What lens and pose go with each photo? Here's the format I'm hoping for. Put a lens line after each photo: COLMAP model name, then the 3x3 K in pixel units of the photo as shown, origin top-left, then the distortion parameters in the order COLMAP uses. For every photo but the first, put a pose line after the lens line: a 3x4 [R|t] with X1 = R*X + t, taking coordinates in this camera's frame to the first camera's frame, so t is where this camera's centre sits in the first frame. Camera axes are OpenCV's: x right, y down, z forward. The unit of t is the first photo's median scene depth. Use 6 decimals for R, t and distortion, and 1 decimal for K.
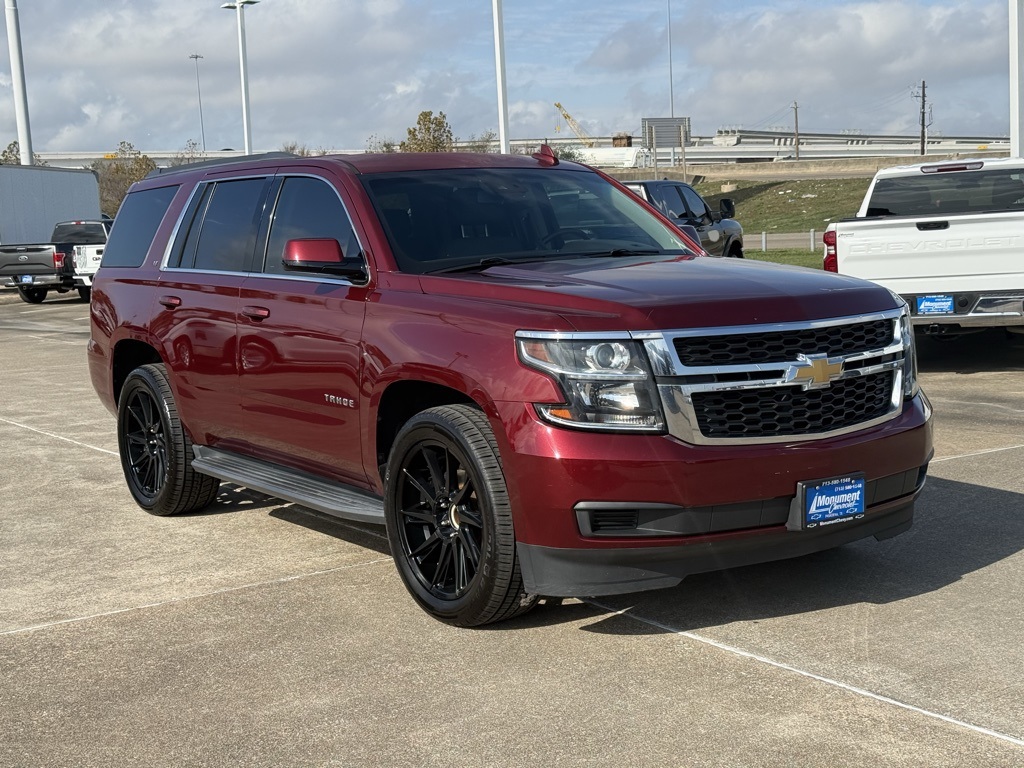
lens RADIAL K [[1387.1, 0, 514.4], [0, 1387.1, 329.4], [0, 0, 1]] dist [0.181090, -0.339121]
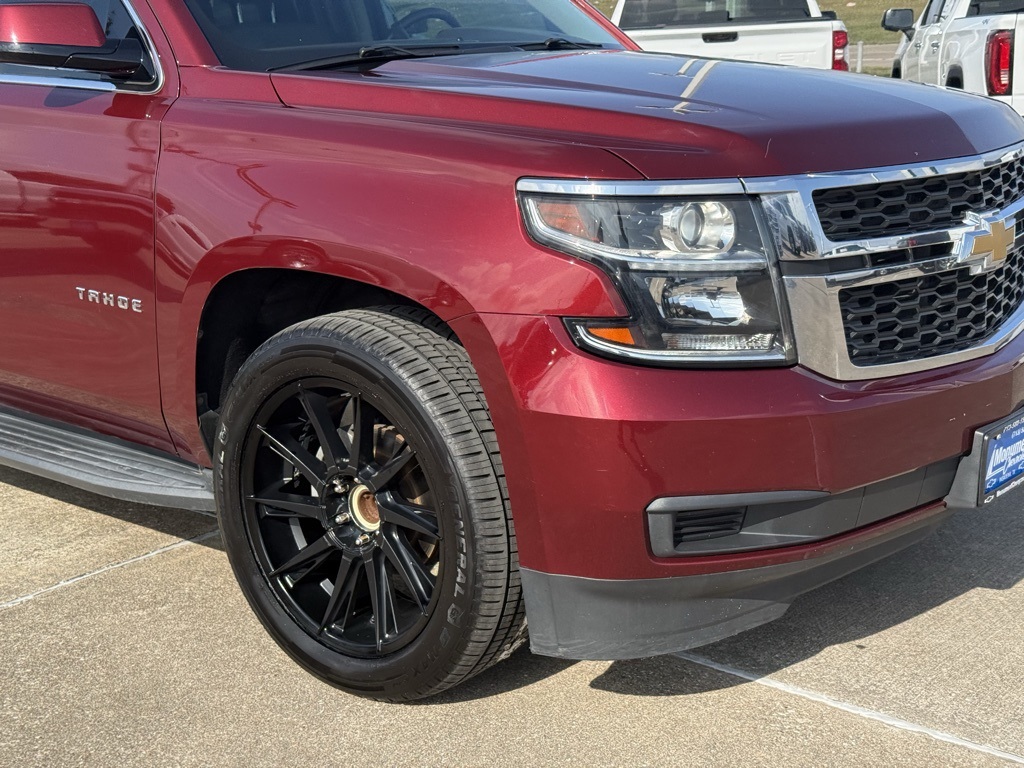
lens RADIAL K [[1387.1, 0, 514.4], [0, 1387.1, 329.4], [0, 0, 1]] dist [0.181090, -0.339121]
pose [[0.961091, -0.037127, 0.273727, -0.144128], [0.002667, 0.992128, 0.125202, -0.008519], [-0.276220, -0.119600, 0.953624, 0.480293]]
